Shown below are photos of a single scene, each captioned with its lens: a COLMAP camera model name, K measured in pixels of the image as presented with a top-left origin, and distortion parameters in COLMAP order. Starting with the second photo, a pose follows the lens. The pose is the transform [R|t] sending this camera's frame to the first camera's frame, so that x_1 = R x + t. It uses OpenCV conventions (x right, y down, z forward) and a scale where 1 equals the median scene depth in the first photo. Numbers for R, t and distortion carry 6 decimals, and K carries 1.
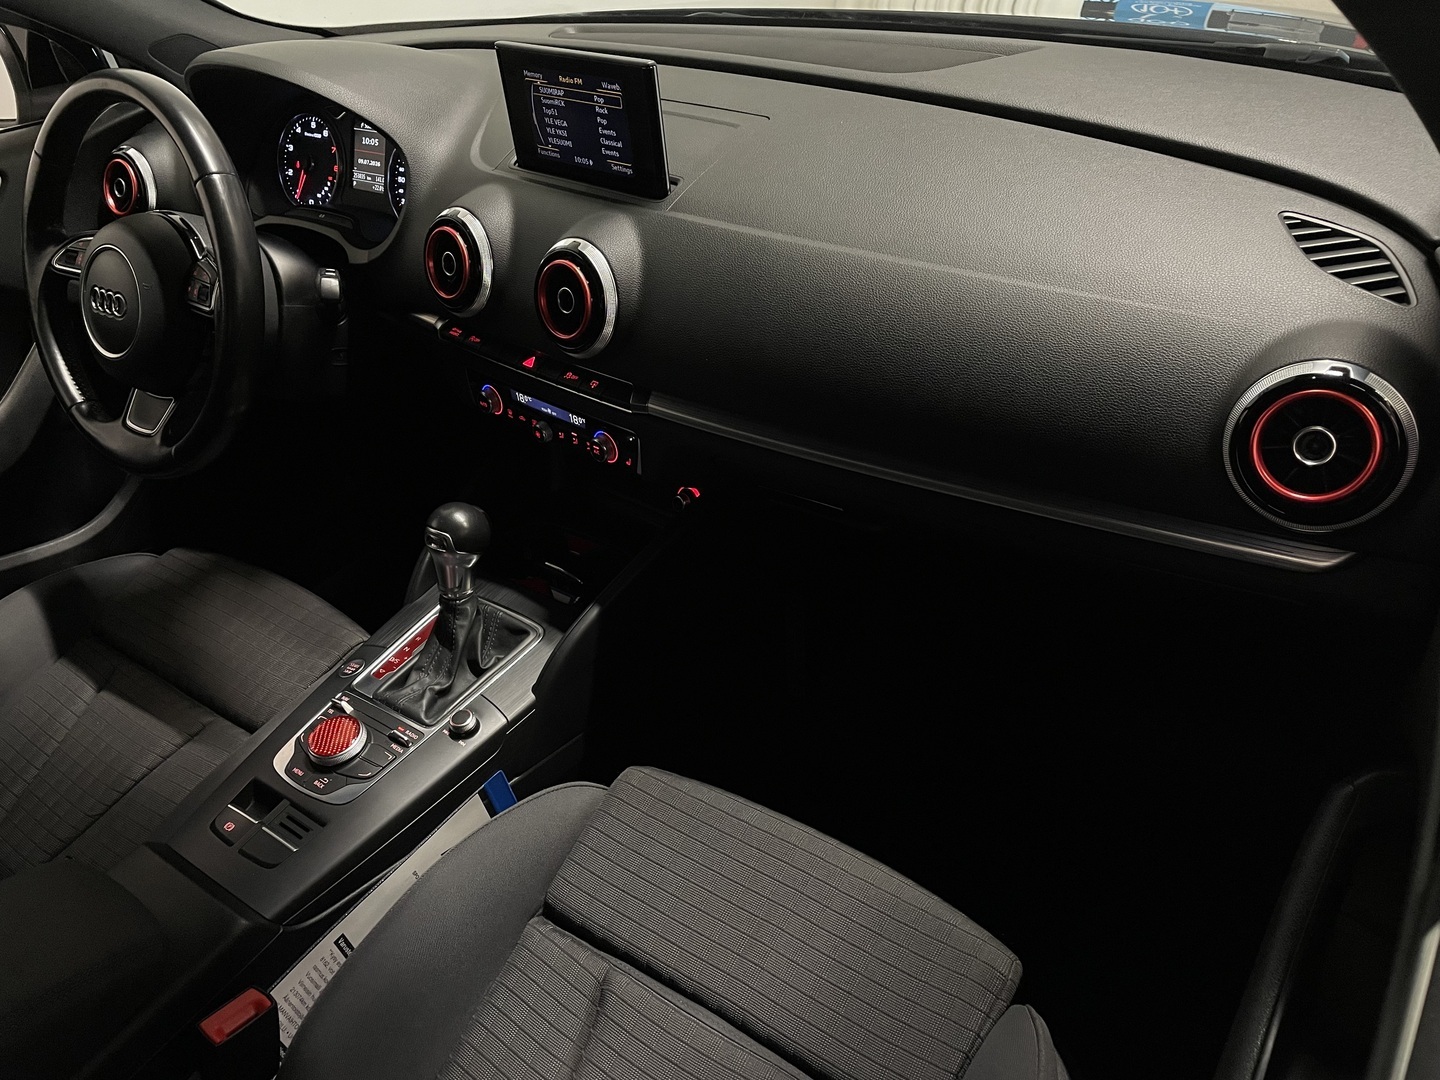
lens RADIAL K [[1115.6, 0, 721.4], [0, 1115.6, 535.8], [0, 0, 1]] dist [0.091935, -0.113178]
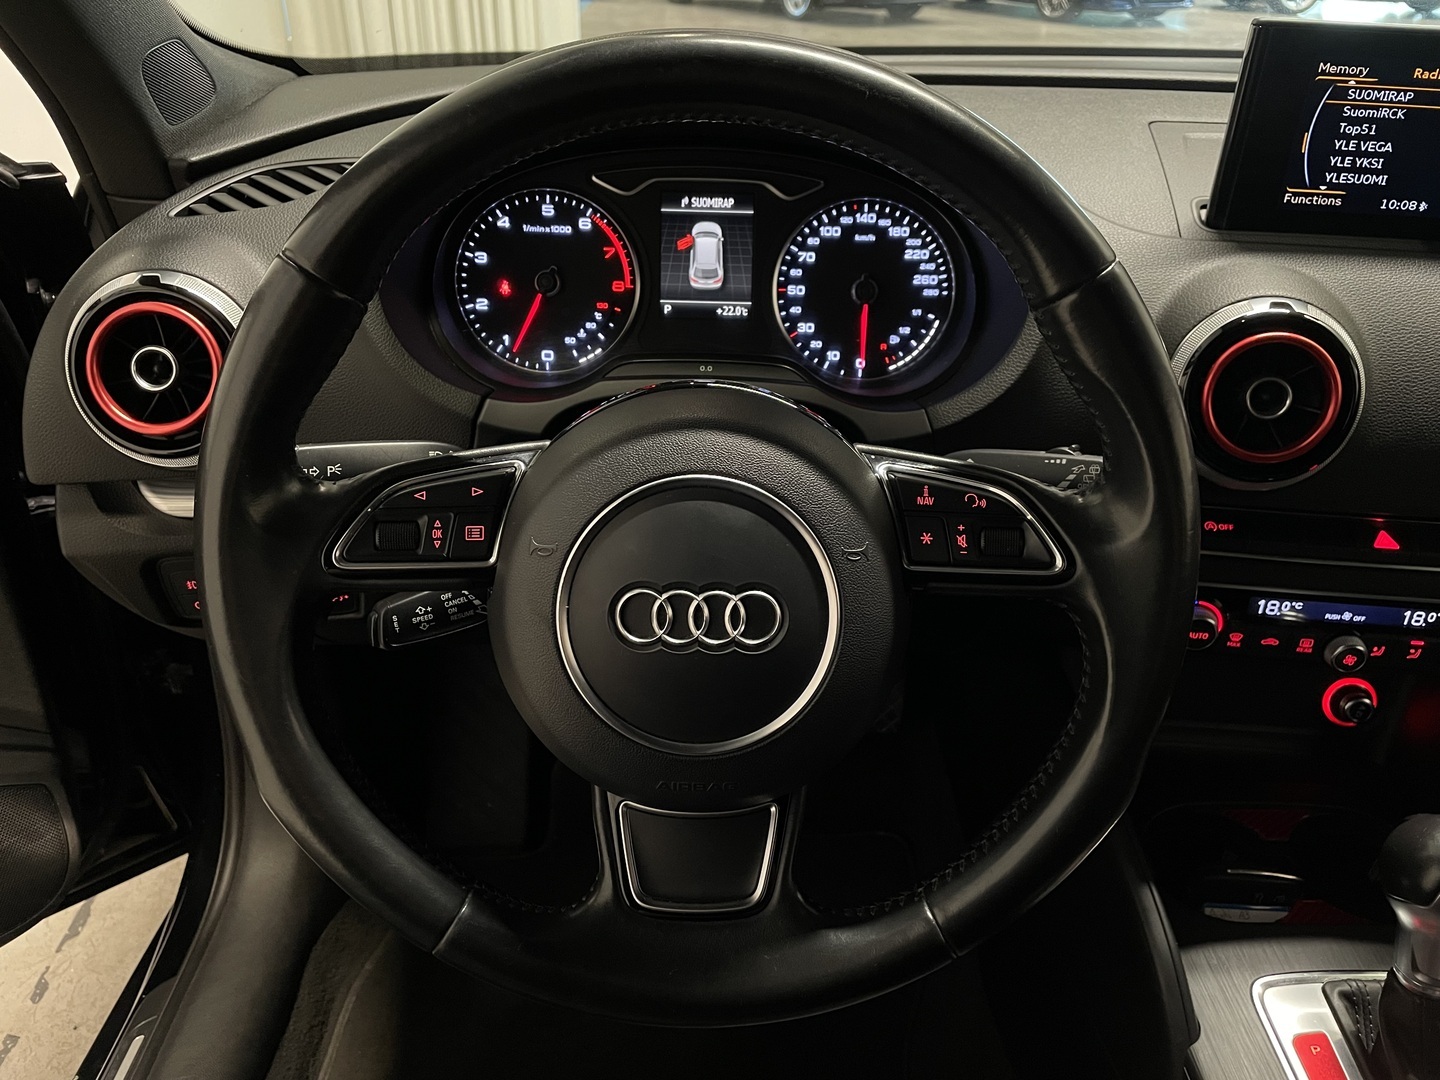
lens RADIAL K [[1115.6, 0, 721.4], [0, 1115.6, 535.8], [0, 0, 1]] dist [0.091935, -0.113178]
pose [[0.796836, -0.189671, 0.573653, -0.808591], [0.257696, 0.965449, -0.038742, -0.230166], [-0.546484, 0.178699, 0.818182, 0.727173]]
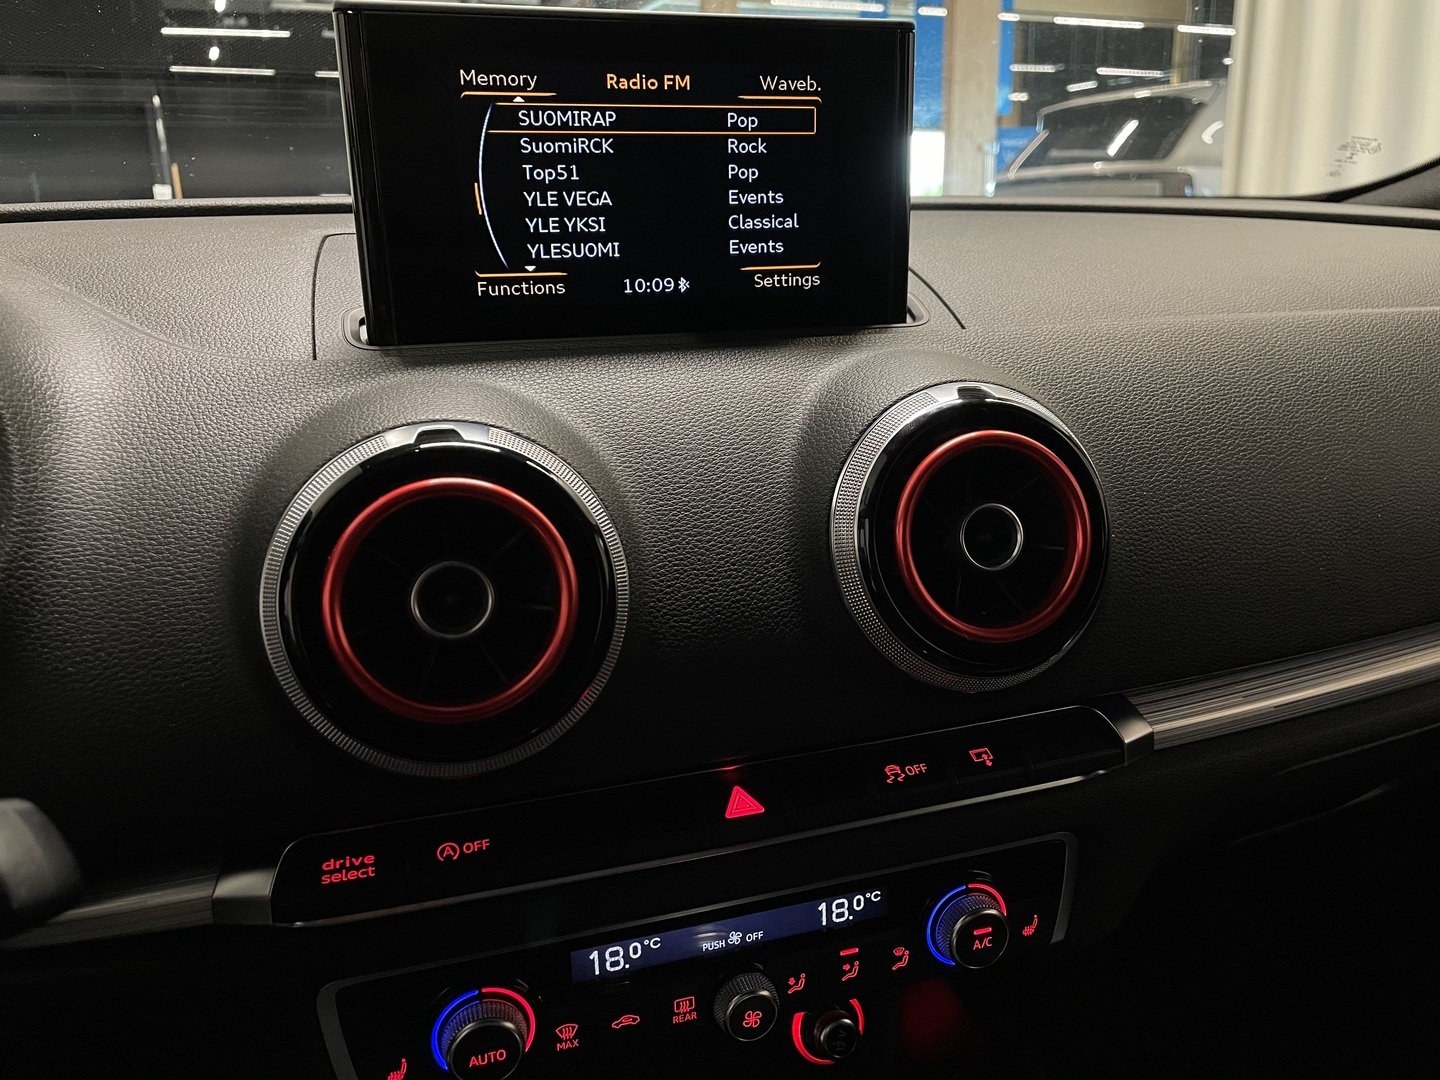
lens RADIAL K [[1115.6, 0, 721.4], [0, 1115.6, 535.8], [0, 0, 1]] dist [0.091935, -0.113178]
pose [[0.503447, -0.155320, 0.849951, -0.466827], [0.470734, 0.874202, -0.119076, -0.194515], [-0.724534, 0.460050, 0.513229, 0.816249]]
